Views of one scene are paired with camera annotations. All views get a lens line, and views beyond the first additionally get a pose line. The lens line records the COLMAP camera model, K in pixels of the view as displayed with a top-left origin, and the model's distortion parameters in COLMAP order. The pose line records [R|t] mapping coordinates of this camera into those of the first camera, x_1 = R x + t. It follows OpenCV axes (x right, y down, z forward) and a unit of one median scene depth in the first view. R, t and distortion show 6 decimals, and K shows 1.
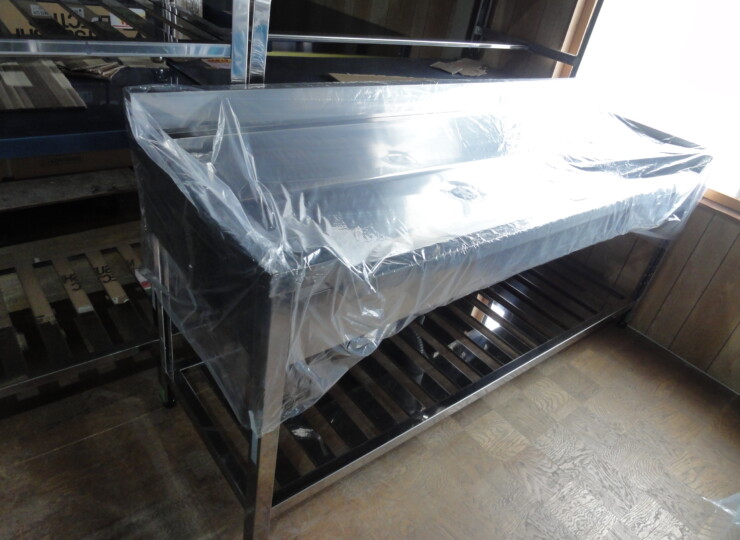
lens RADIAL K [[521.1, 0, 368.7], [0, 521.1, 274.4], [0, 0, 1]] dist [0.009405, -0.003669]
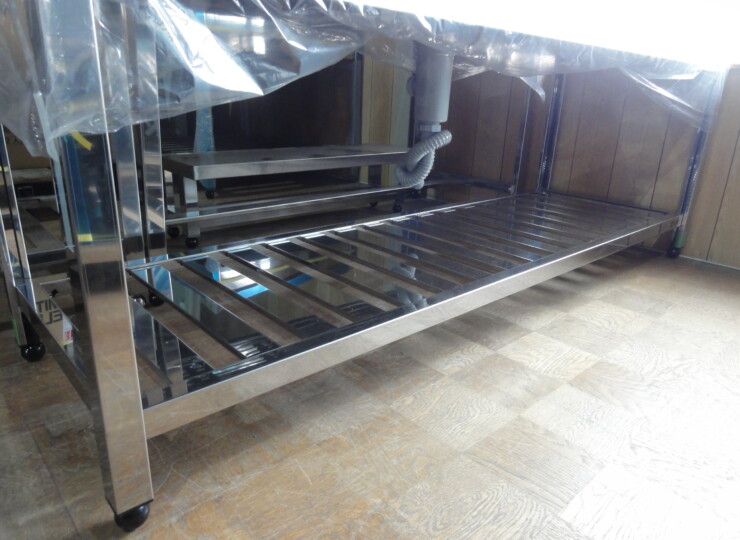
lens RADIAL K [[521.1, 0, 371.4], [0, 521.1, 270.3], [0, 0, 1]] dist [0.009405, -0.003669]
pose [[0.991293, -0.129741, 0.022497, 0.025669], [0.131375, 0.962912, -0.235670, 0.335907], [0.008913, 0.236573, 0.971573, 0.339275]]
